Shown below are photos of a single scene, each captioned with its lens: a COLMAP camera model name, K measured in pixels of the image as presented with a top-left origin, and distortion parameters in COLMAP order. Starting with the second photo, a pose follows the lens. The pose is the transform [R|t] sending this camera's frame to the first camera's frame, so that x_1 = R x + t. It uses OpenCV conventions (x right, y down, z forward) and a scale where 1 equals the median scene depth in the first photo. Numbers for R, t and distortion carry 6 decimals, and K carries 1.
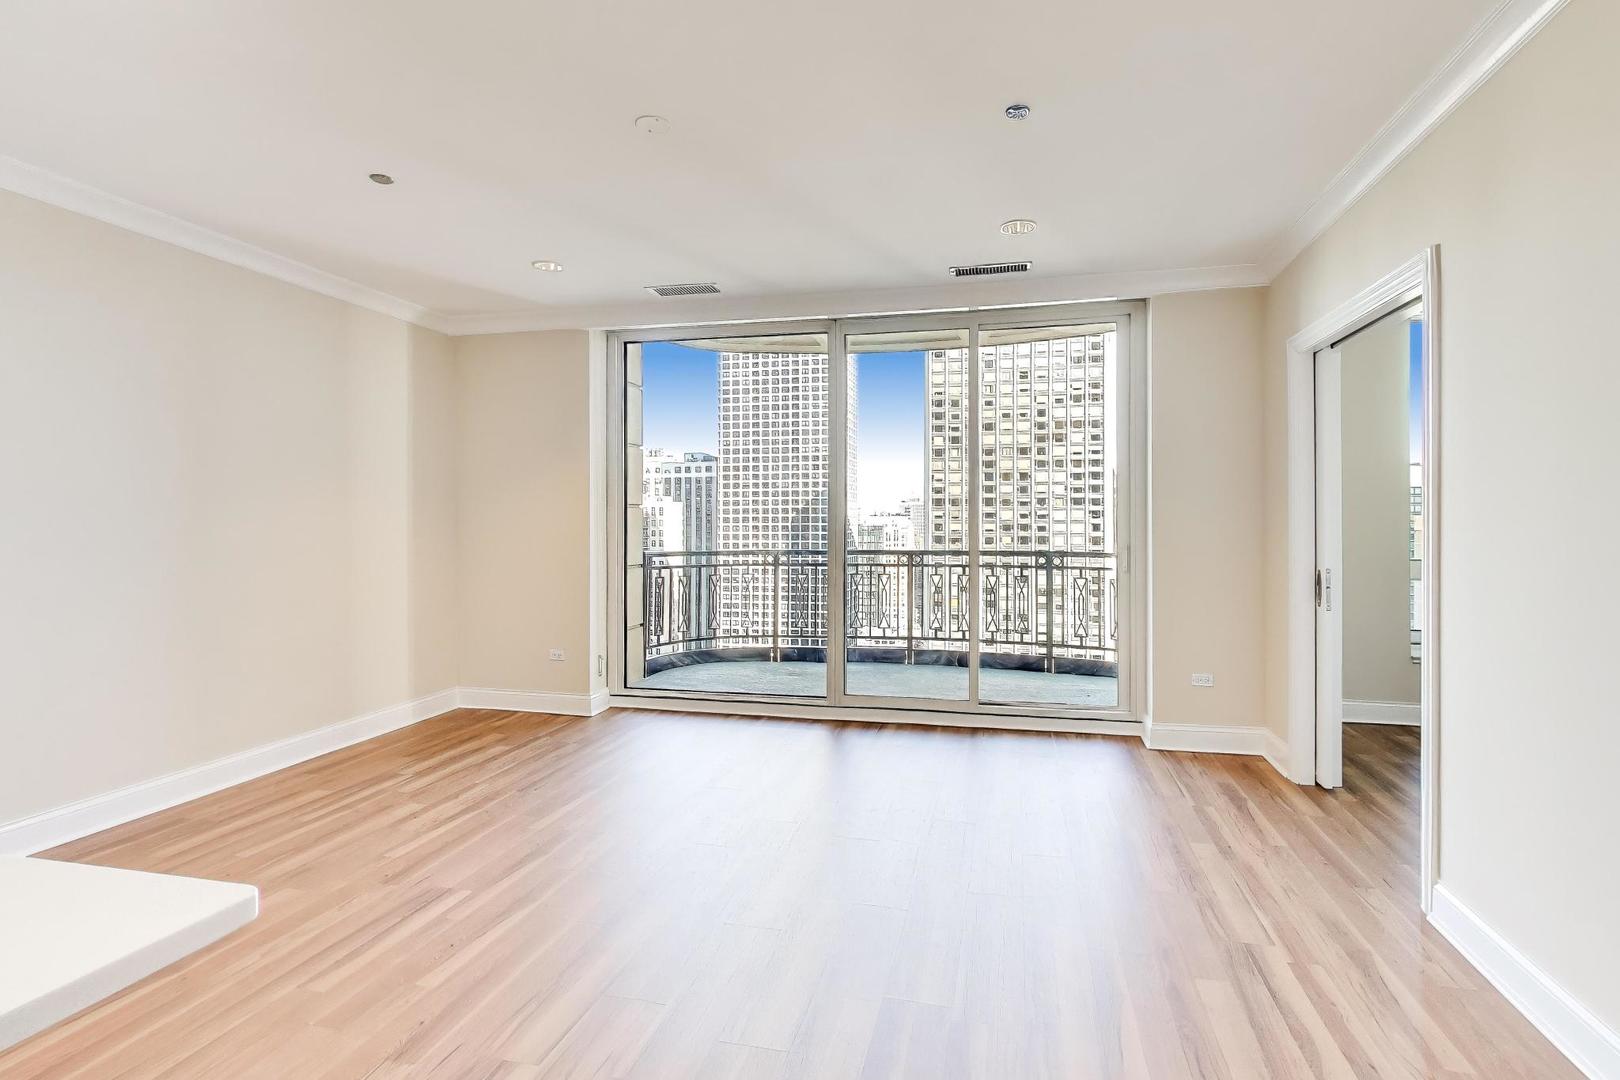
lens RADIAL K [[769.3, 0, 839.4], [0, 769.3, 531.7], [0, 0, 1]] dist [0.002332, 0.001752]
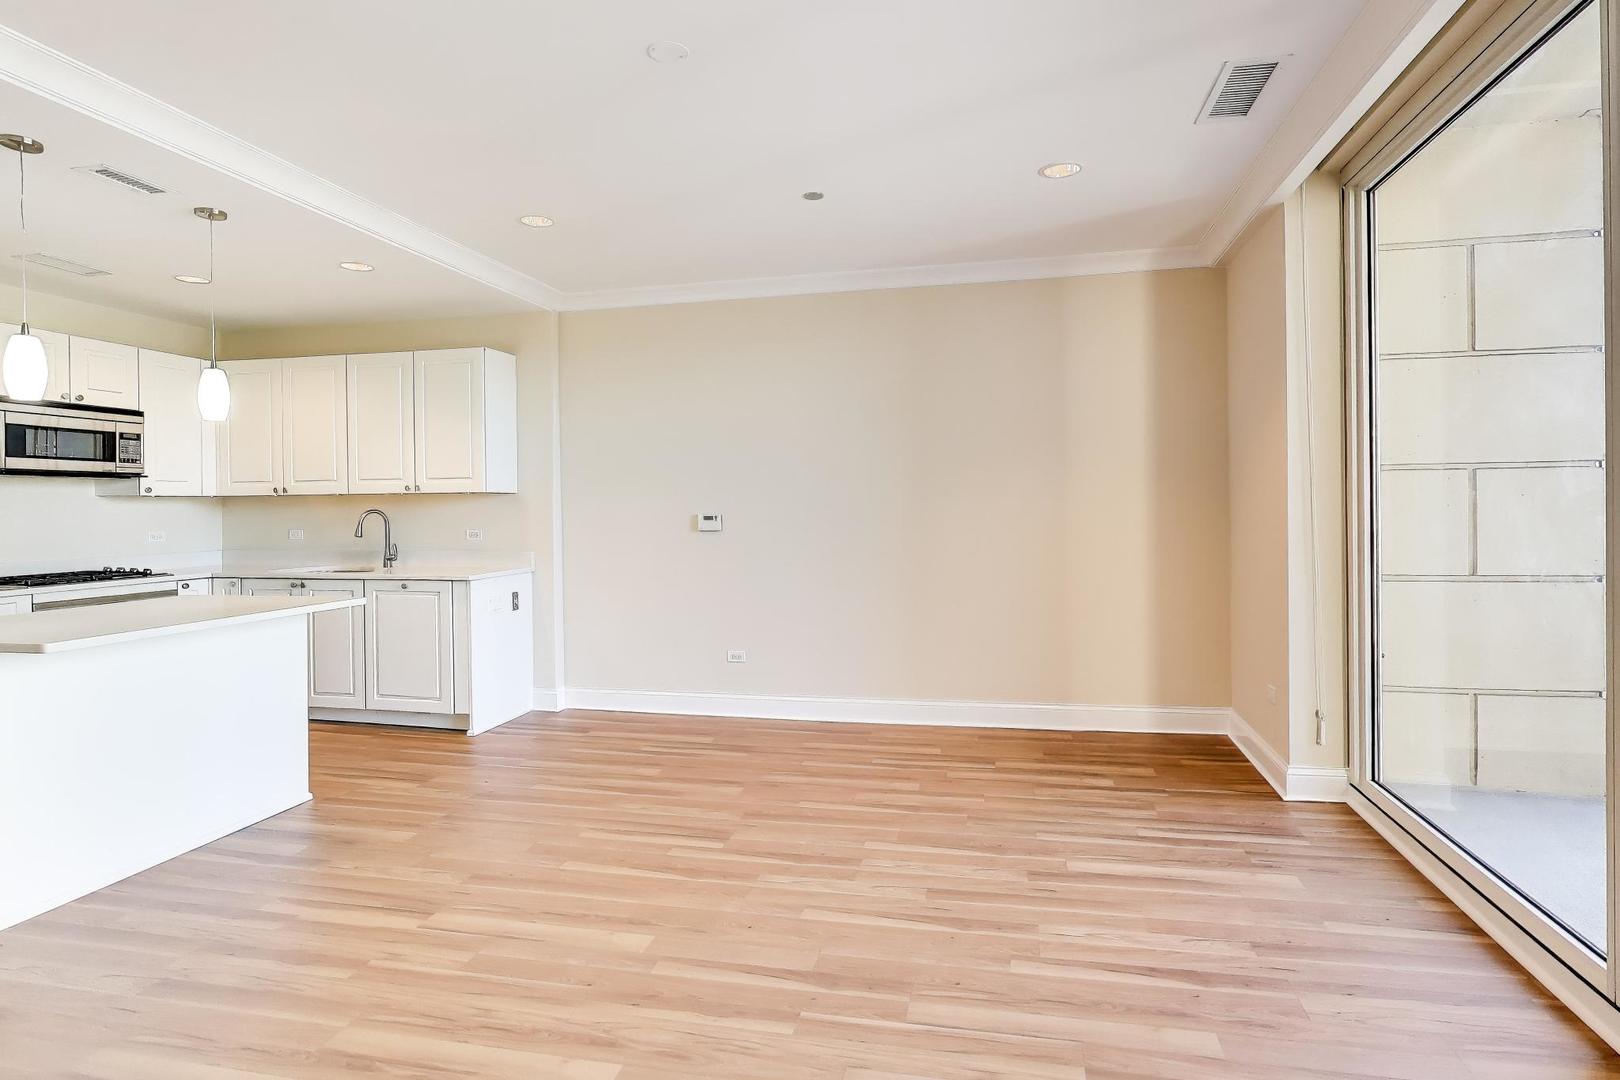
lens RADIAL K [[847.7, 0, 861.3], [0, 847.7, 520.6], [0, 0, 1]] dist [-0.007498, -0.000151]
pose [[0.020399, 0.014508, -0.999687, 0.561643], [-0.001635, 0.999894, 0.014478, -0.006321], [0.999791, 0.001339, 0.020421, 0.935112]]
